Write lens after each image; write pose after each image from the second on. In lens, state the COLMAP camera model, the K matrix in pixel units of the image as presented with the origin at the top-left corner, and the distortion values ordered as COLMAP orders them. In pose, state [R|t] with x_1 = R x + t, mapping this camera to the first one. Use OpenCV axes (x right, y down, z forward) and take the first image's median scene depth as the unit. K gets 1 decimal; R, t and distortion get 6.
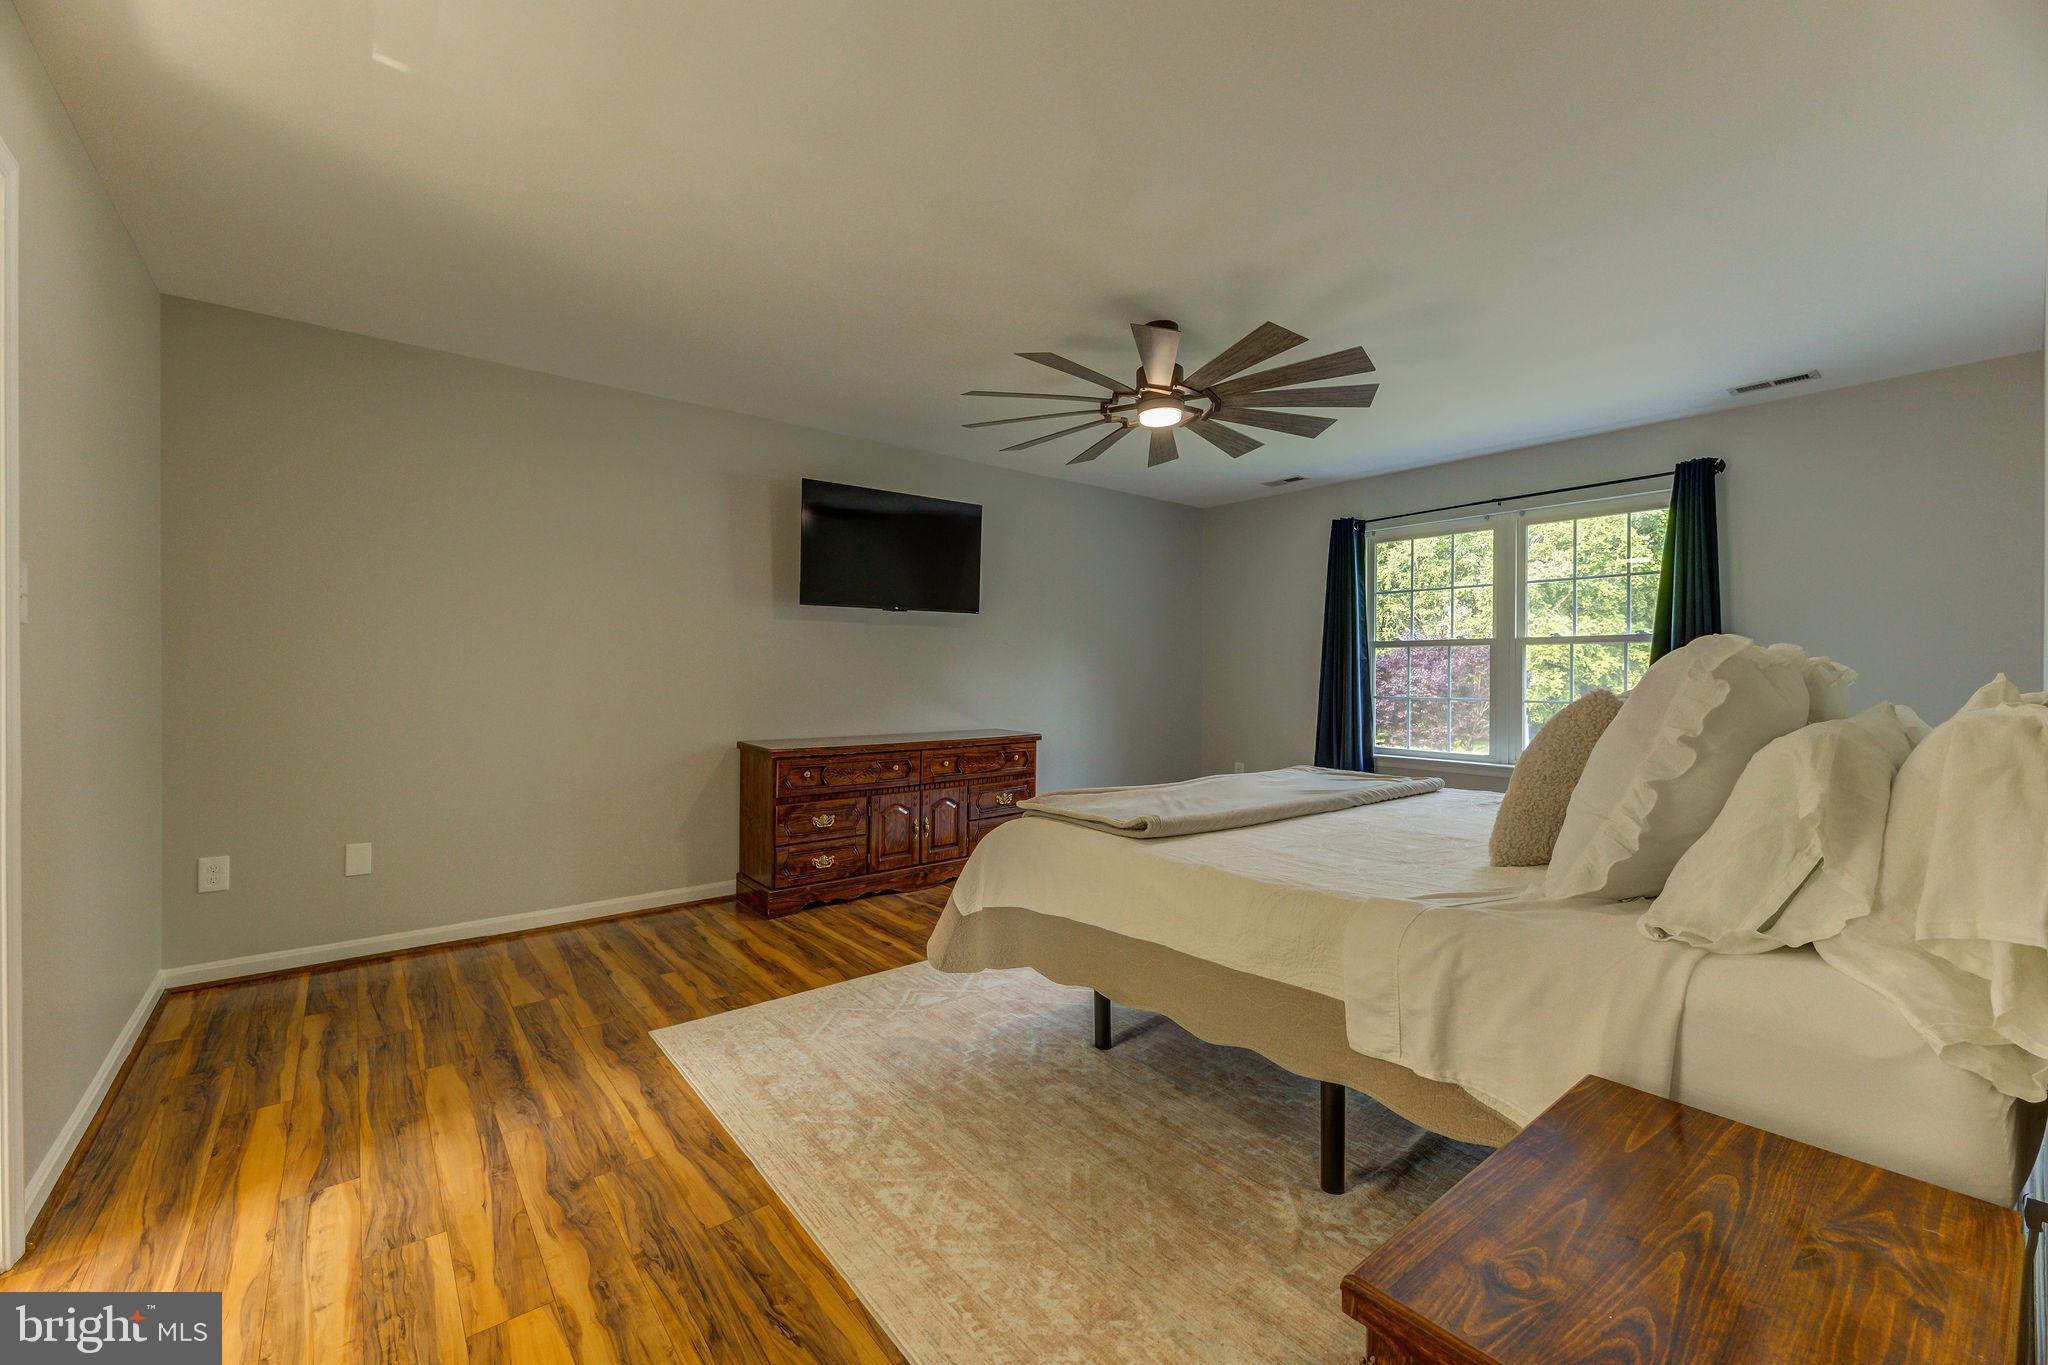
lens RADIAL K [[804.4, 0, 1012.6], [0, 804.4, 684.3], [0, 0, 1]] dist [0.023393, -0.000105]
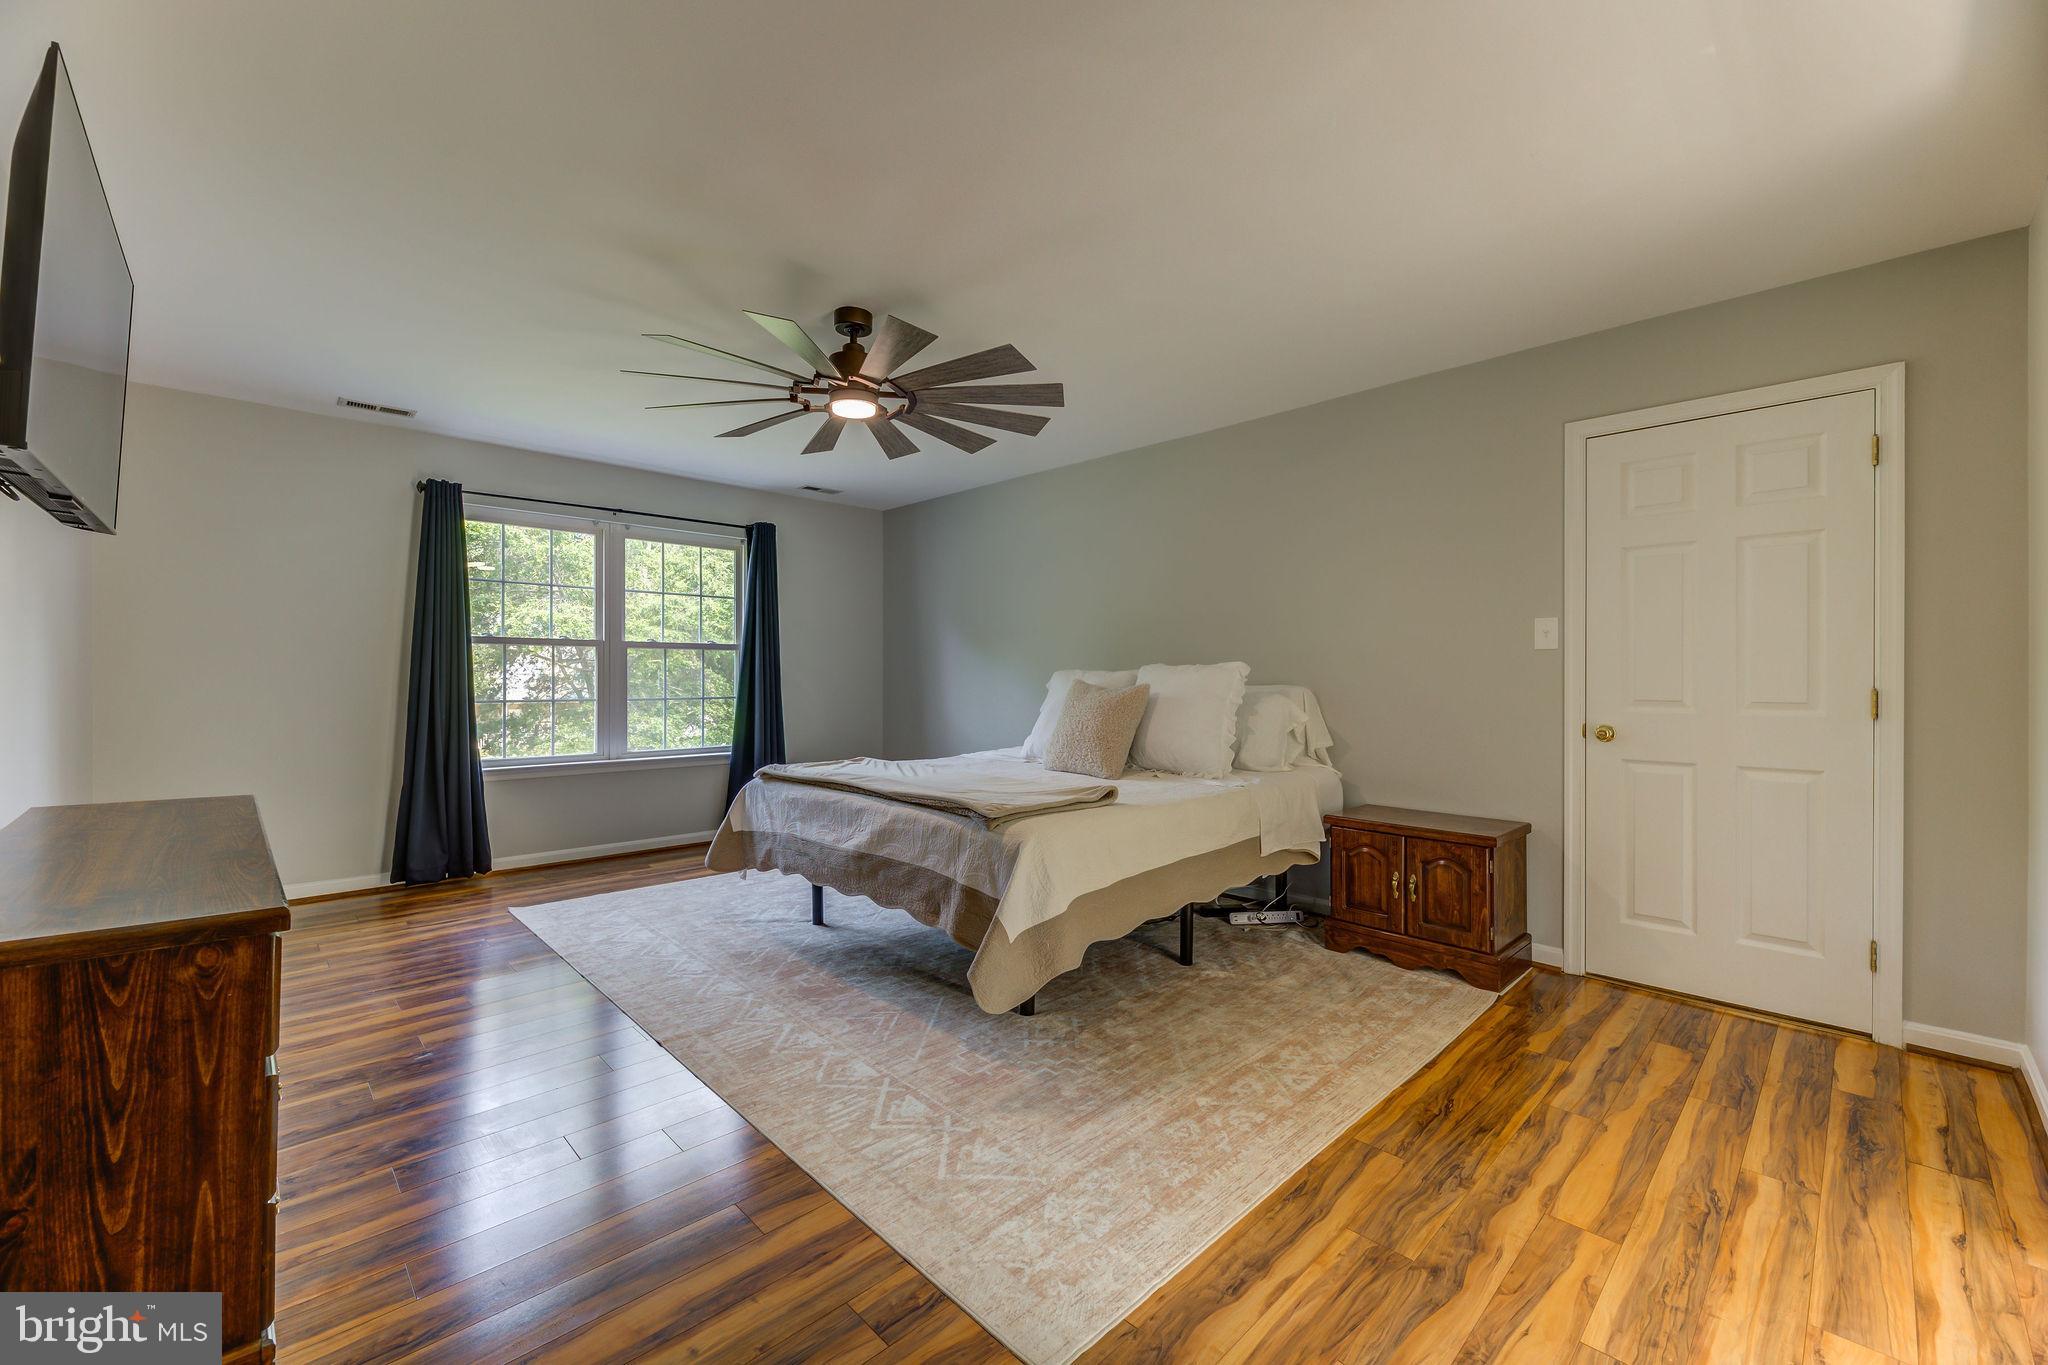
lens RADIAL K [[804.4, 0, 1028.4], [0, 804.4, 689.8], [0, 0, 1]] dist [0.023393, -0.000105]
pose [[-0.077345, -0.020921, 0.996785, -1.351442], [0.011808, 0.999690, 0.021898, -0.027289], [-0.996934, 0.013464, -0.077074, 1.484506]]
